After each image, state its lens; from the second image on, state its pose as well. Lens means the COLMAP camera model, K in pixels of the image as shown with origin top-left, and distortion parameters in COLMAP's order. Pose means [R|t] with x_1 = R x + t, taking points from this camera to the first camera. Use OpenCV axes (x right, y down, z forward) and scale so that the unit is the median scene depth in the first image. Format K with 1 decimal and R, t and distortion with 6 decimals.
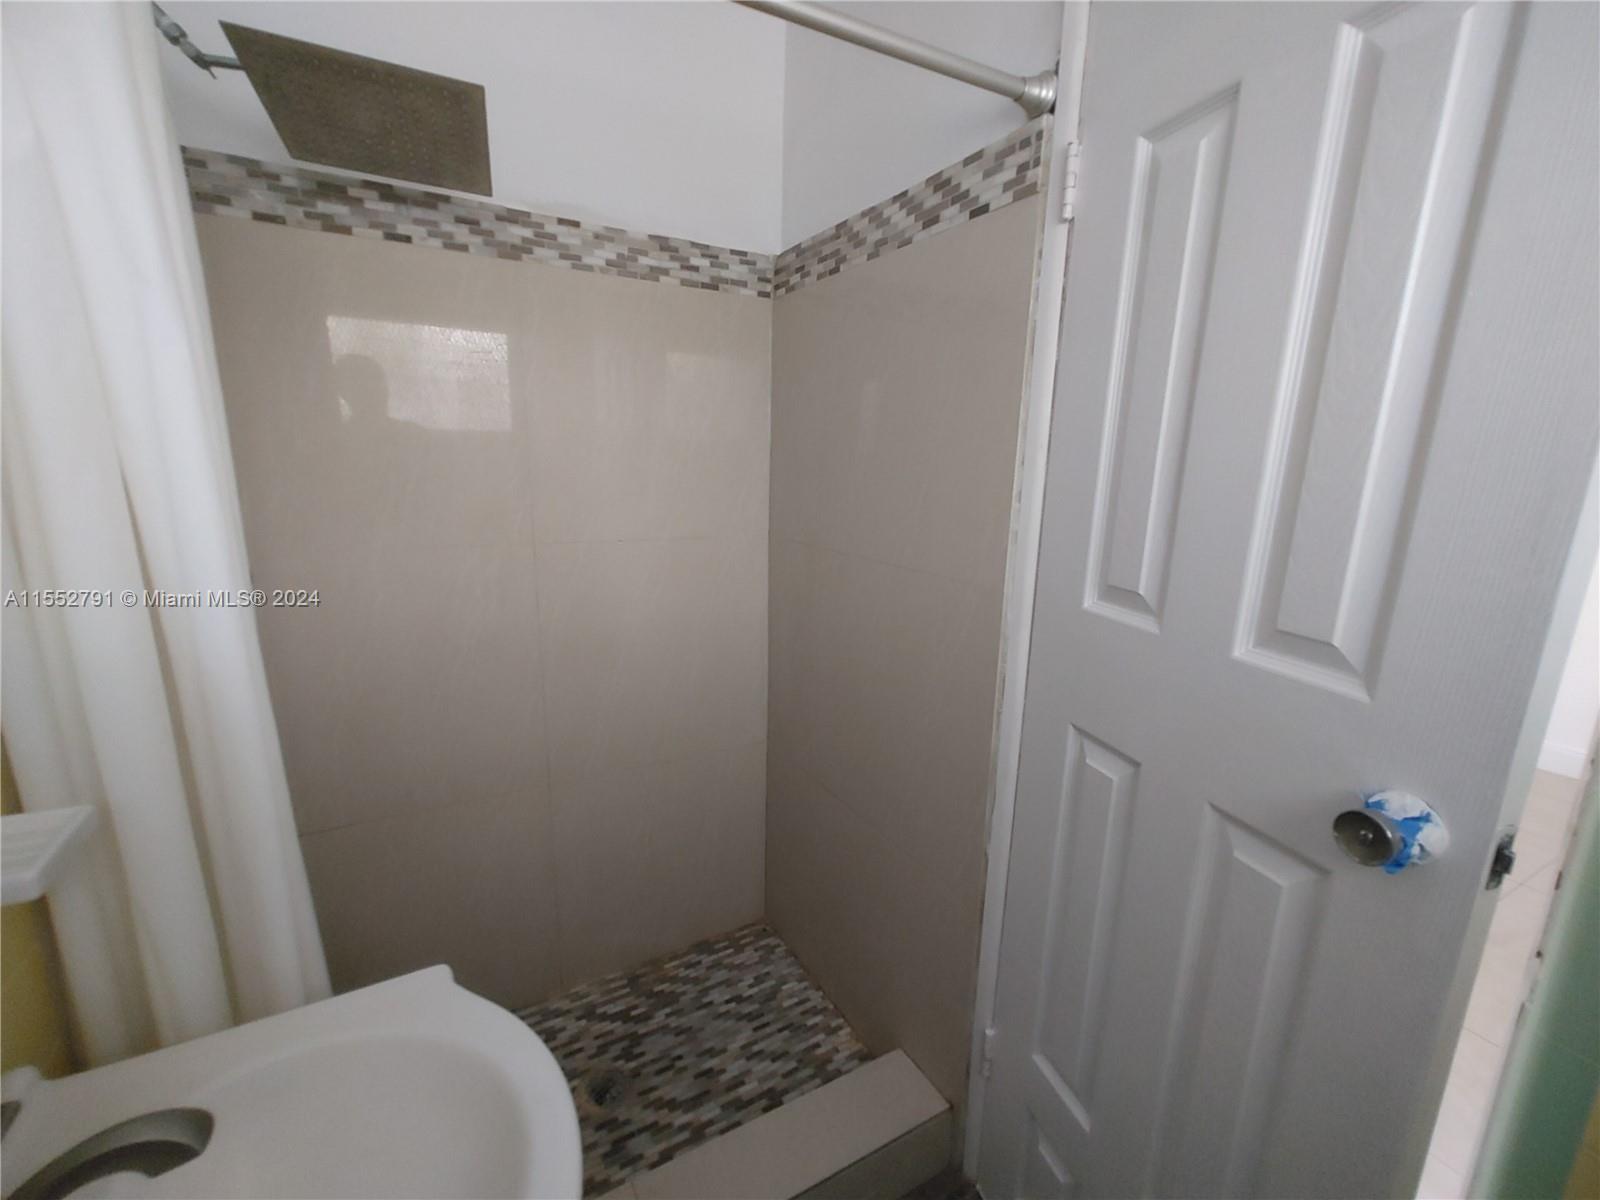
lens RADIAL K [[675.0, 0, 828.6], [0, 675.0, 600.2], [0, 0, 1]] dist [-0.001359, 0.001498]
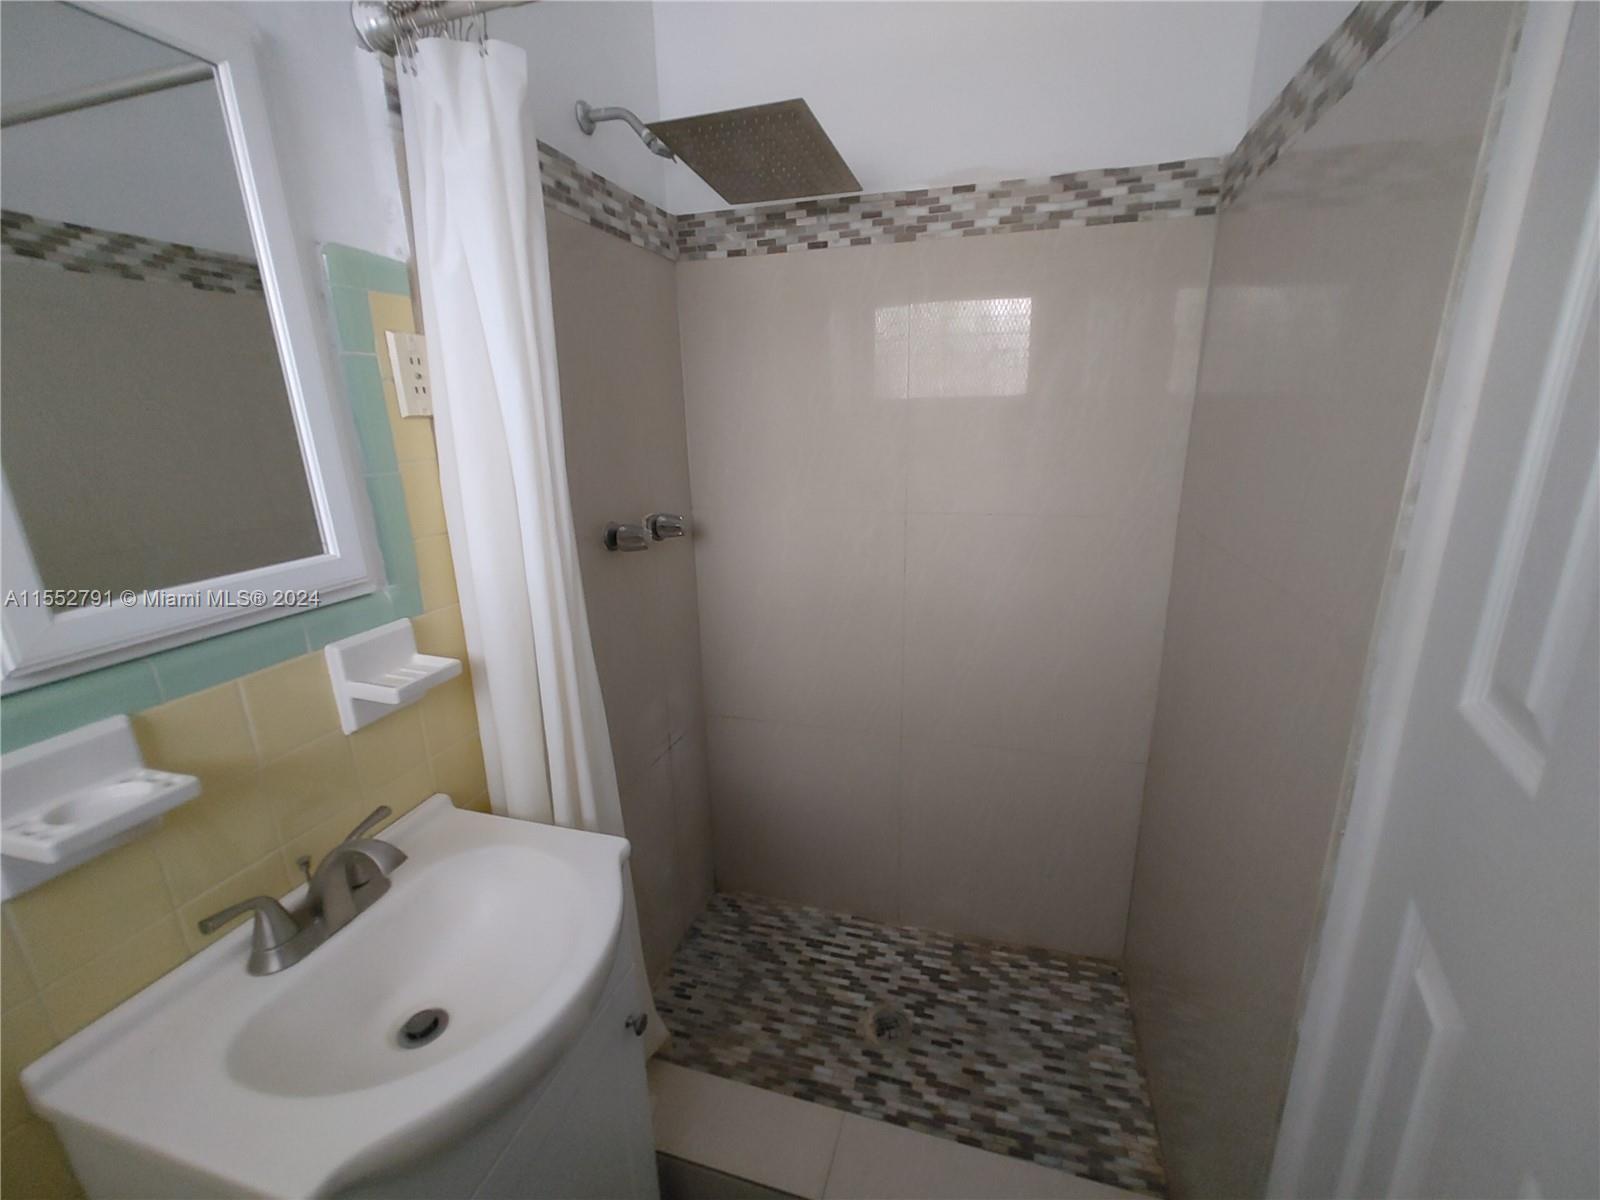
lens RADIAL K [[675.0, 0, 828.6], [0, 675.0, 600.2], [0, 0, 1]] dist [-0.001359, 0.001498]
pose [[0.692378, 0.154695, -0.704757, 0.240362], [-0.116721, 0.987895, 0.102173, -0.040750], [0.712031, 0.011517, 0.702053, 0.160250]]
